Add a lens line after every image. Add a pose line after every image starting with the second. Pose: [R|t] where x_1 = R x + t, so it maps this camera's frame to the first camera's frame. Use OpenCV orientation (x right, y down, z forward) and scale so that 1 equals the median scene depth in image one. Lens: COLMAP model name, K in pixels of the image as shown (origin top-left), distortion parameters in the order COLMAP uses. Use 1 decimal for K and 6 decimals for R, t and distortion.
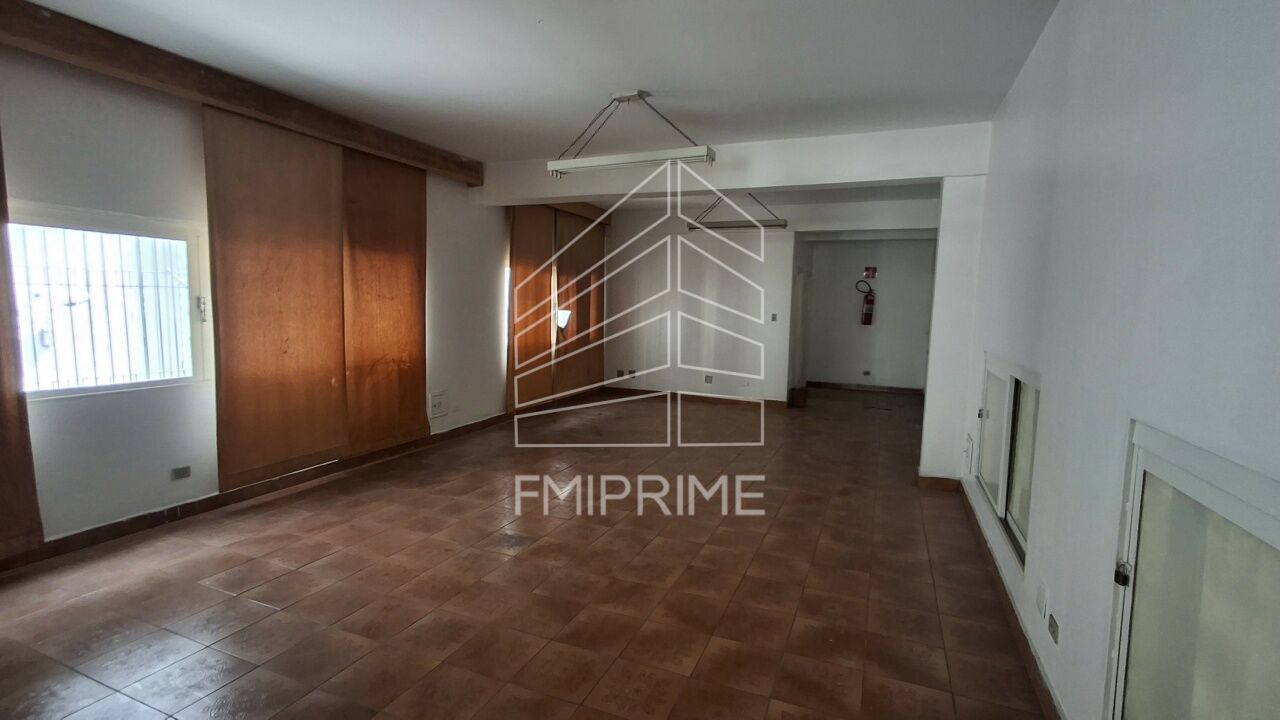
lens RADIAL K [[584.8, 0, 657.4], [0, 584.8, 369.4], [0, 0, 1]] dist [0.005105, -0.005011]
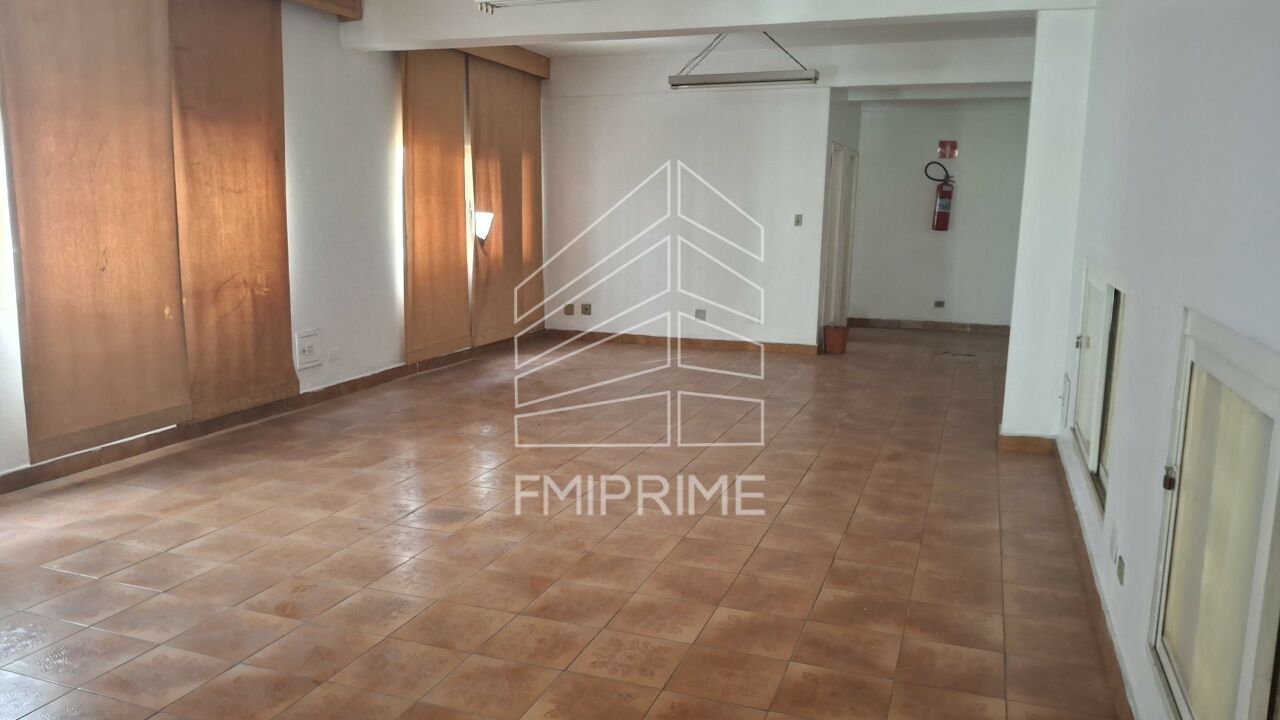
lens RADIAL K [[938.8, 0, 638.1], [0, 938.8, 372.5], [0, 0, 1]] dist [0.071334, -0.129924]
pose [[0.999632, -0.012625, 0.024019, -0.023657], [0.011058, 0.997871, 0.064277, 0.027274], [-0.024780, -0.063988, 0.997643, -0.148836]]
